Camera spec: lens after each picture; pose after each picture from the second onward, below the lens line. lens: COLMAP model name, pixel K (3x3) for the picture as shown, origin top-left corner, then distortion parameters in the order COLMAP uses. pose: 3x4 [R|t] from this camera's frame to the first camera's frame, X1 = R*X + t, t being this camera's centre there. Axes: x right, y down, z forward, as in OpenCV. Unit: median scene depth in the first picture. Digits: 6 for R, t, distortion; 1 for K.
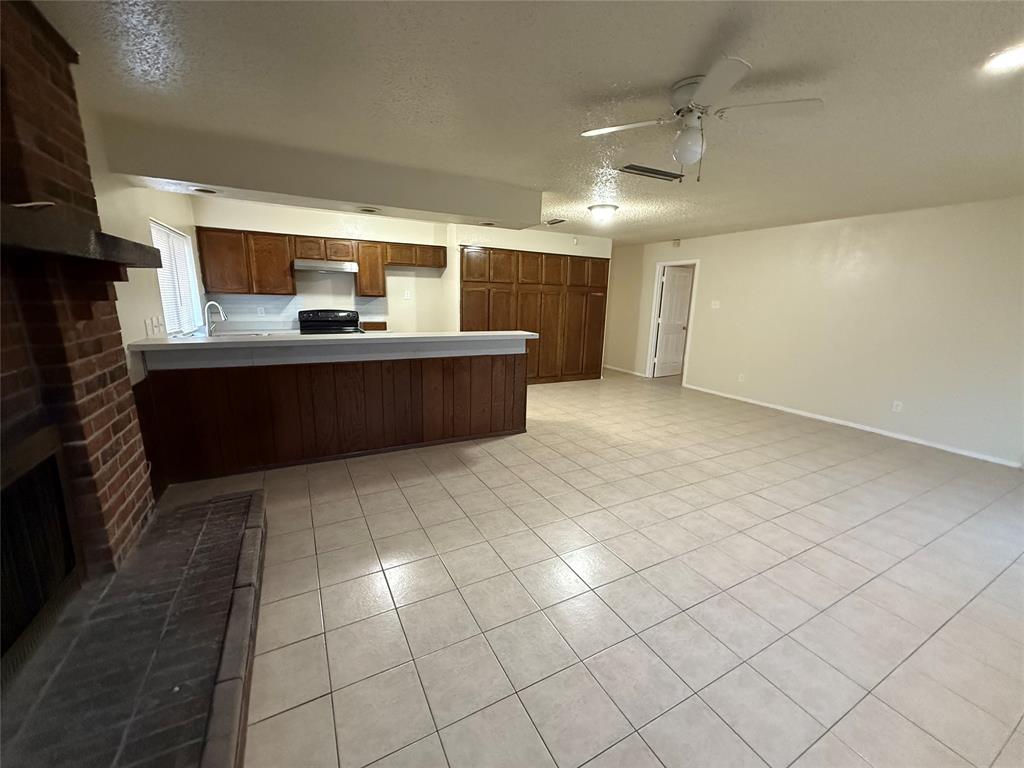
lens RADIAL K [[407.6, 0, 512.7], [0, 407.6, 381.4], [0, 0, 1]] dist [-0.000033, 0.000368]
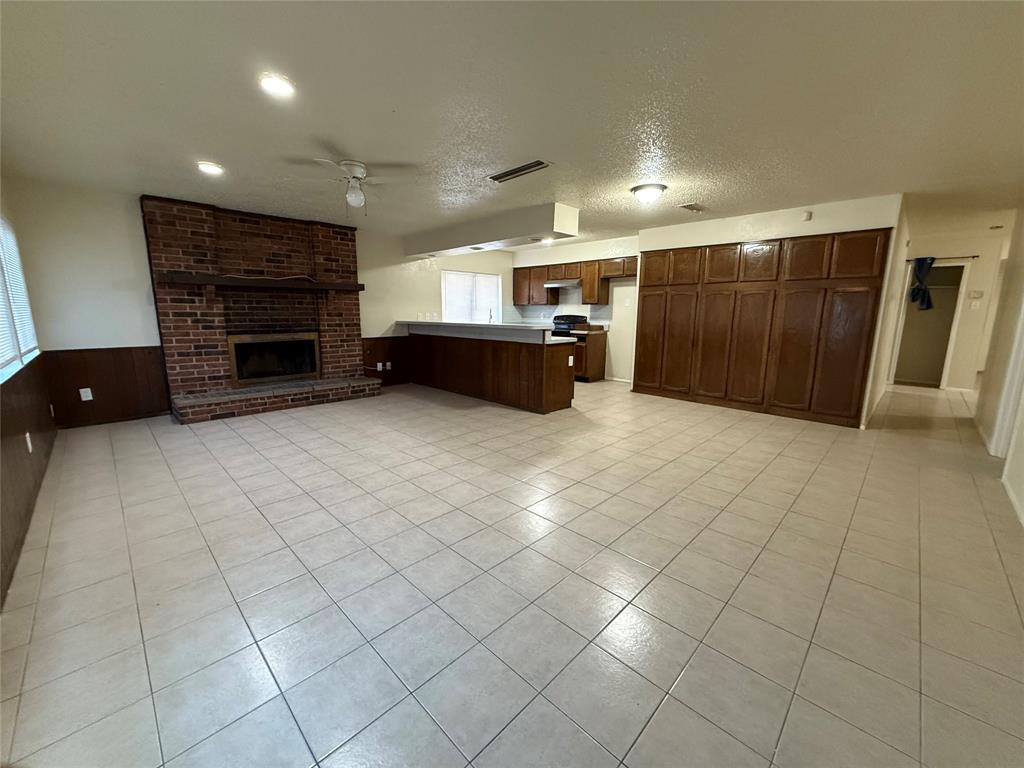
lens RADIAL K [[407.6, 0, 511.5], [0, 407.6, 383.5], [0, 0, 1]] dist [-0.000033, 0.000368]
pose [[0.301167, 0.144227, -0.942601, 1.028023], [-0.196620, 0.976647, 0.086615, -0.039378], [0.933080, 0.159249, 0.322491, 0.519479]]
